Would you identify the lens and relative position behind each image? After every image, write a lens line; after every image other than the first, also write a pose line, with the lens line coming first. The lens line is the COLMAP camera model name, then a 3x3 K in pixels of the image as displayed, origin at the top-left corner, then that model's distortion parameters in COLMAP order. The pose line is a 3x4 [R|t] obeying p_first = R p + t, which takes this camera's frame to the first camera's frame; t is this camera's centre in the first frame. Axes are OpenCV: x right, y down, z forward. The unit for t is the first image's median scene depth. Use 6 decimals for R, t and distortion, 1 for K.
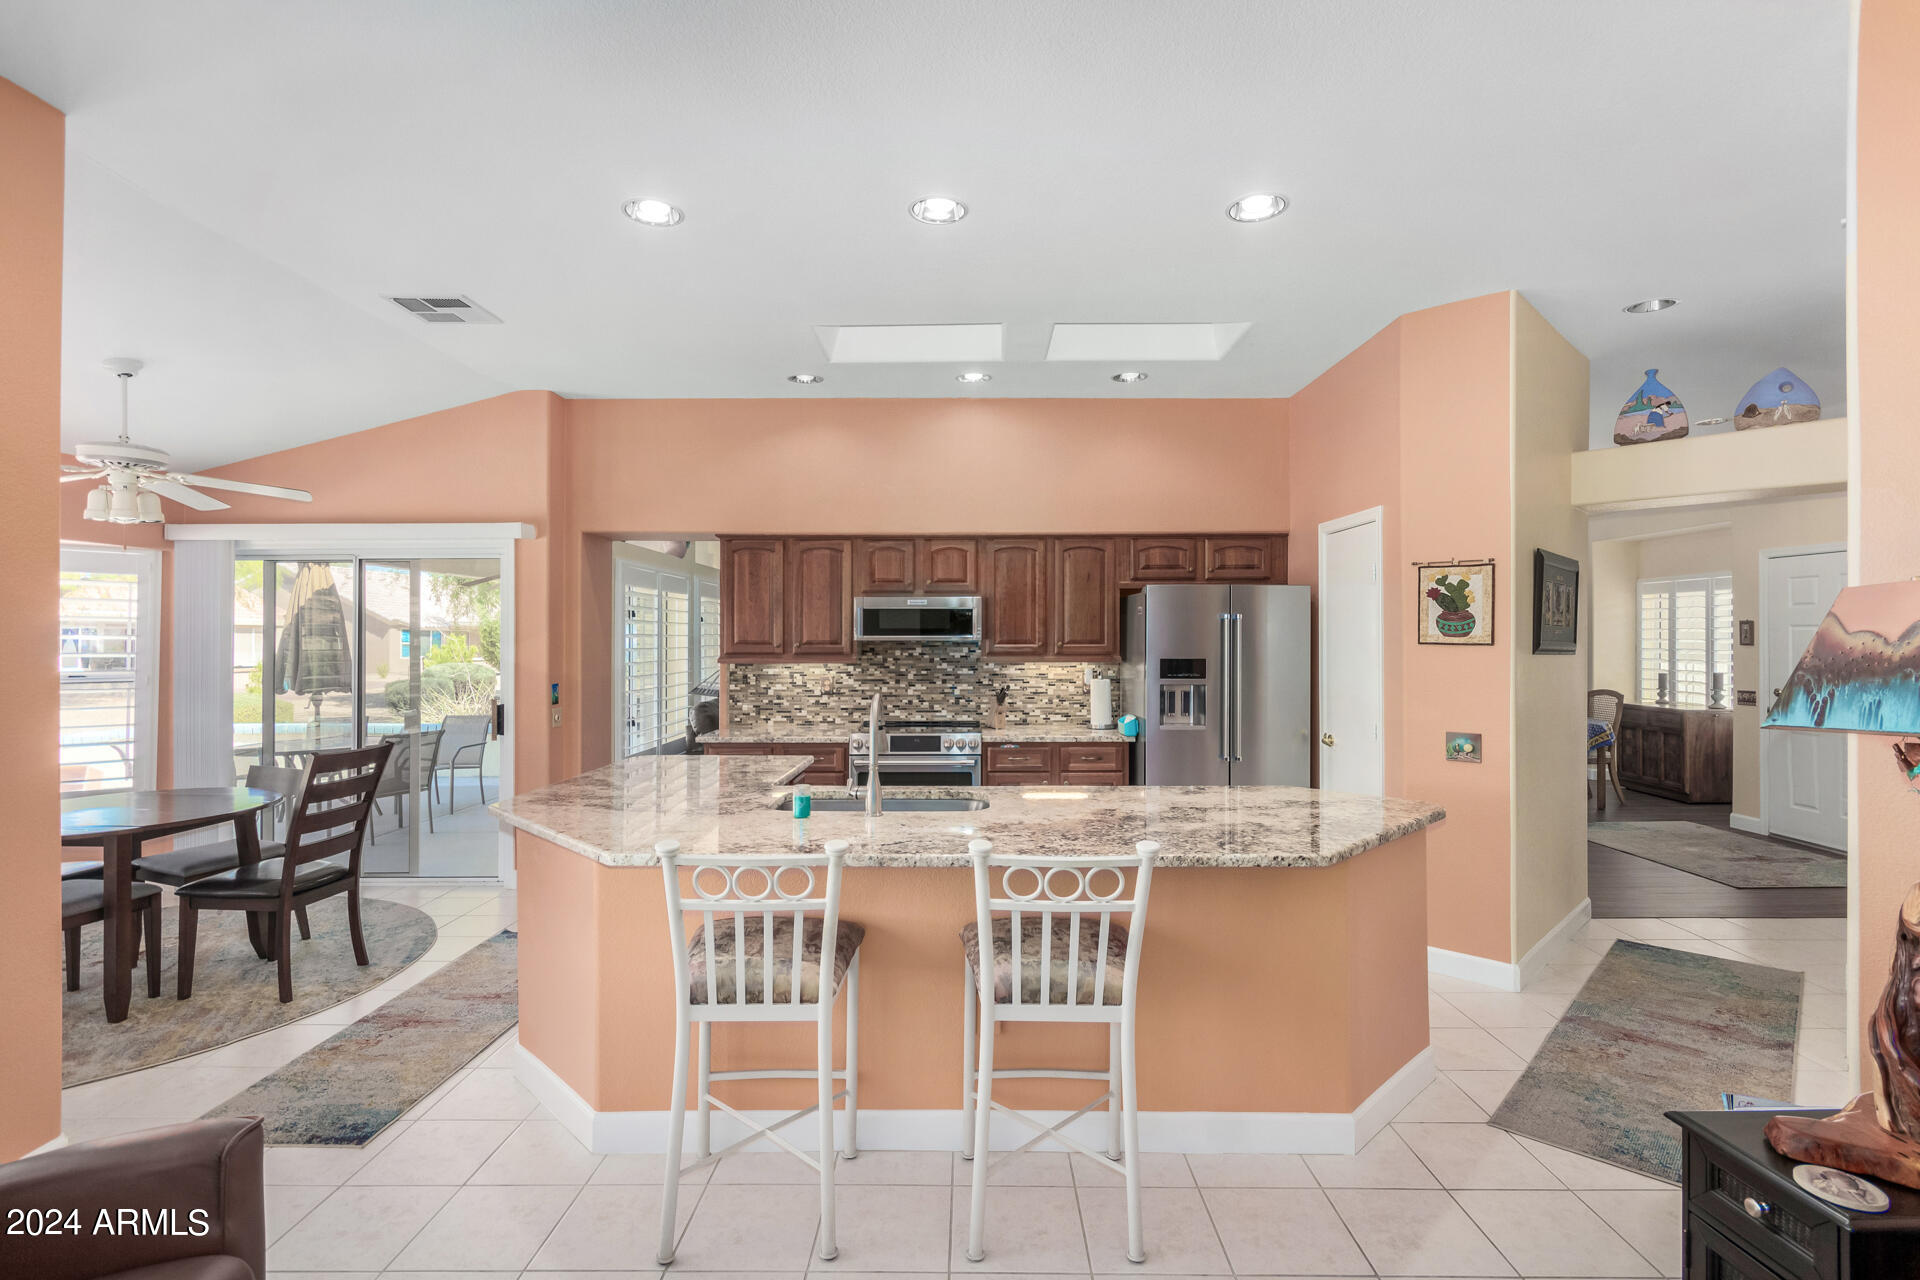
lens RADIAL K [[900.3, 0, 962.7], [0, 900.3, 645.6], [0, 0, 1]] dist [0.004803, -0.003992]
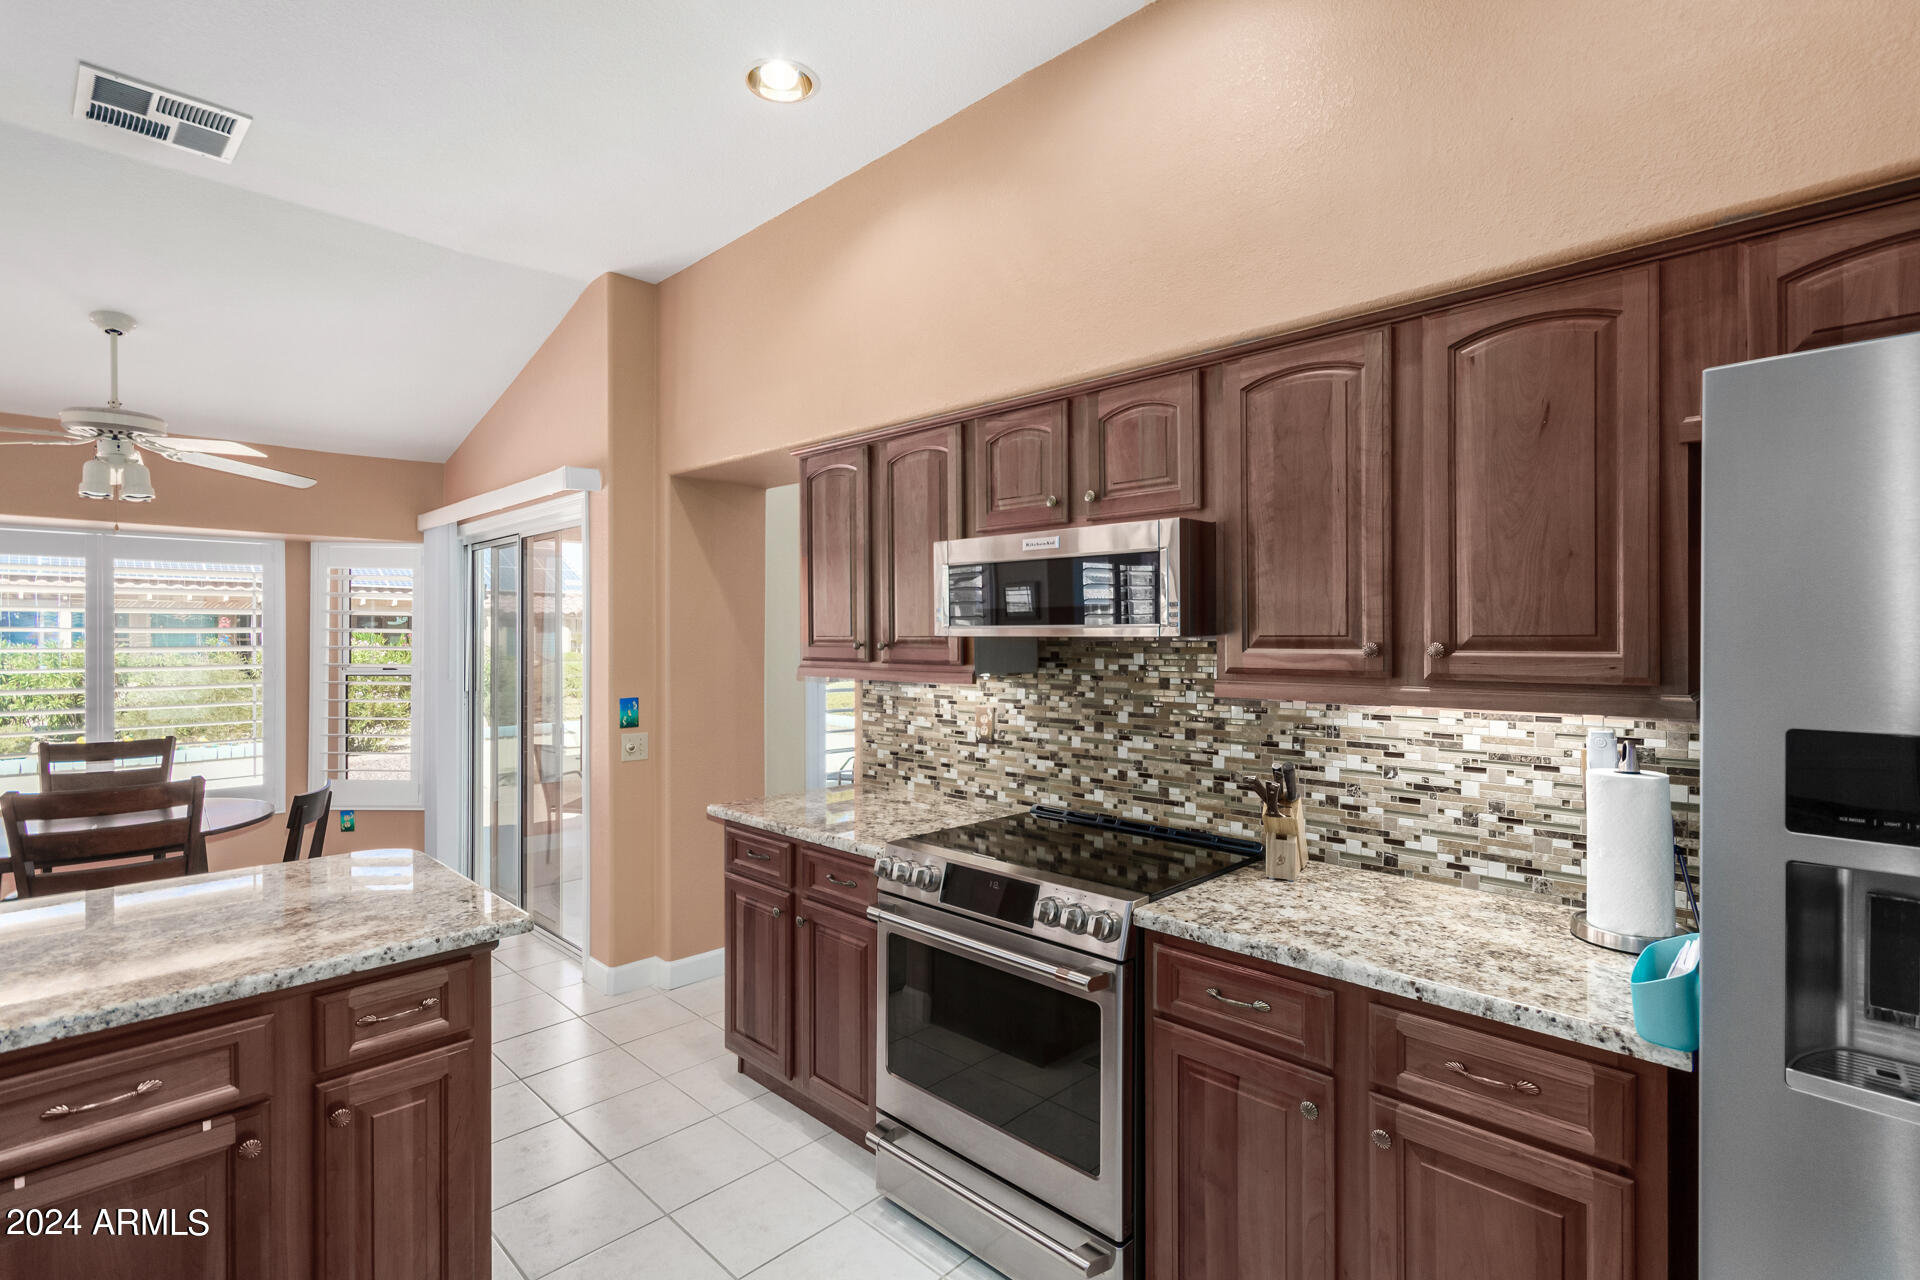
lens RADIAL K [[900.3, 0, 978.7], [0, 900.3, 639.5], [0, 0, 1]] dist [0.004803, -0.003992]
pose [[0.720169, 0.004170, -0.693786, 0.199927], [-0.006549, 0.999978, -0.000788, -0.003531], [0.693768, 0.005112, 0.720180, 0.630744]]
